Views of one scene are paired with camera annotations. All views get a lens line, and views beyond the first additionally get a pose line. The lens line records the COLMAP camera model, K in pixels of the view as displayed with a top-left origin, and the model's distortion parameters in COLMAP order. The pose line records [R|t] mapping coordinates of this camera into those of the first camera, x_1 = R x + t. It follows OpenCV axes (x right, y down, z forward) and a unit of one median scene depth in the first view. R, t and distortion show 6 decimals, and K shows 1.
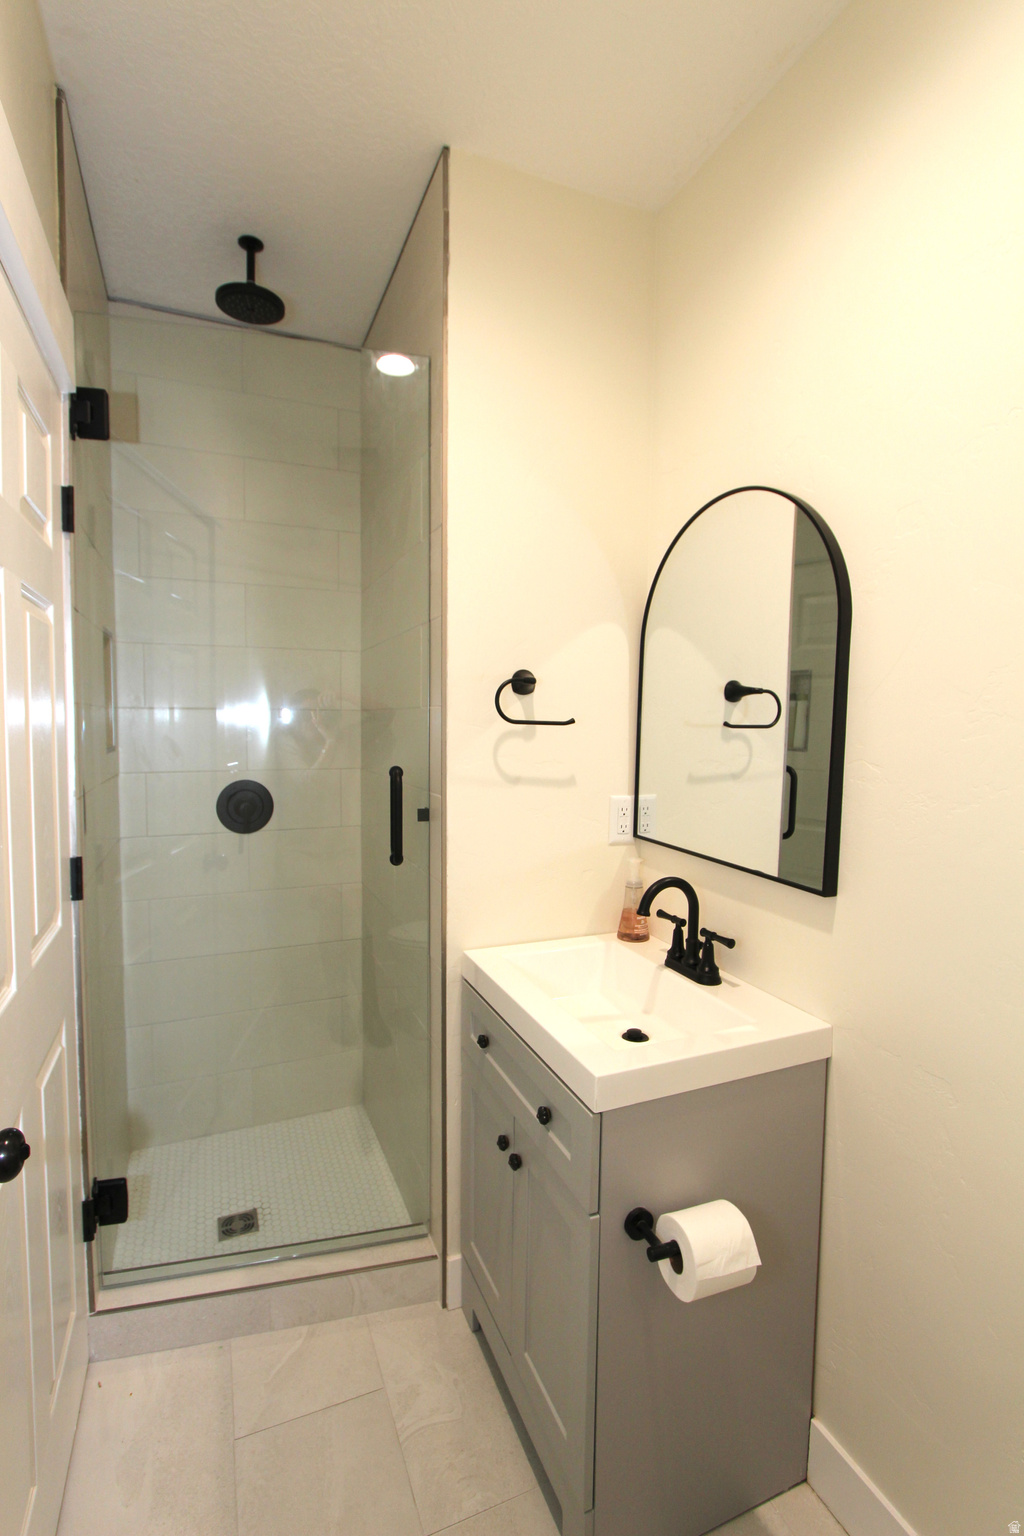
lens RADIAL K [[699.7, 0, 508.2], [0, 699.7, 765.9], [0, 0, 1]] dist [-0.017230, 0.000980]
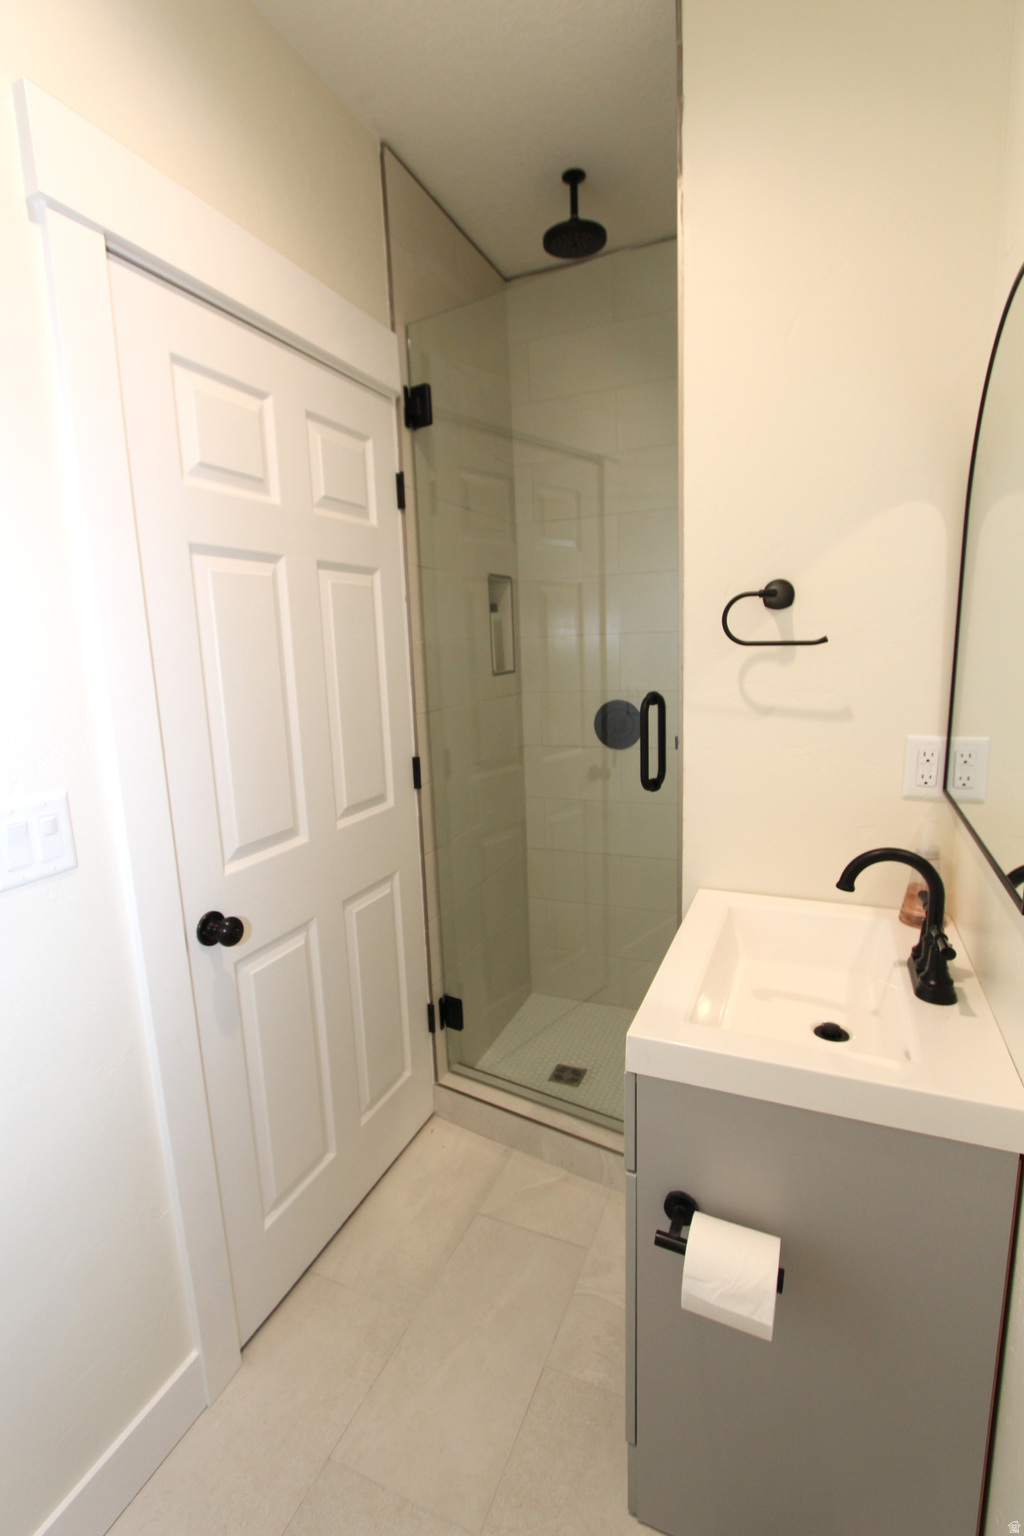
lens RADIAL K [[699.7, 0, 508.2], [0, 699.7, 765.9], [0, 0, 1]] dist [-0.017230, 0.000980]
pose [[0.691566, 0.090769, -0.716588, 0.415026], [-0.002258, 0.992340, 0.123519, -0.017810], [0.722310, -0.083803, 0.686473, 0.171829]]
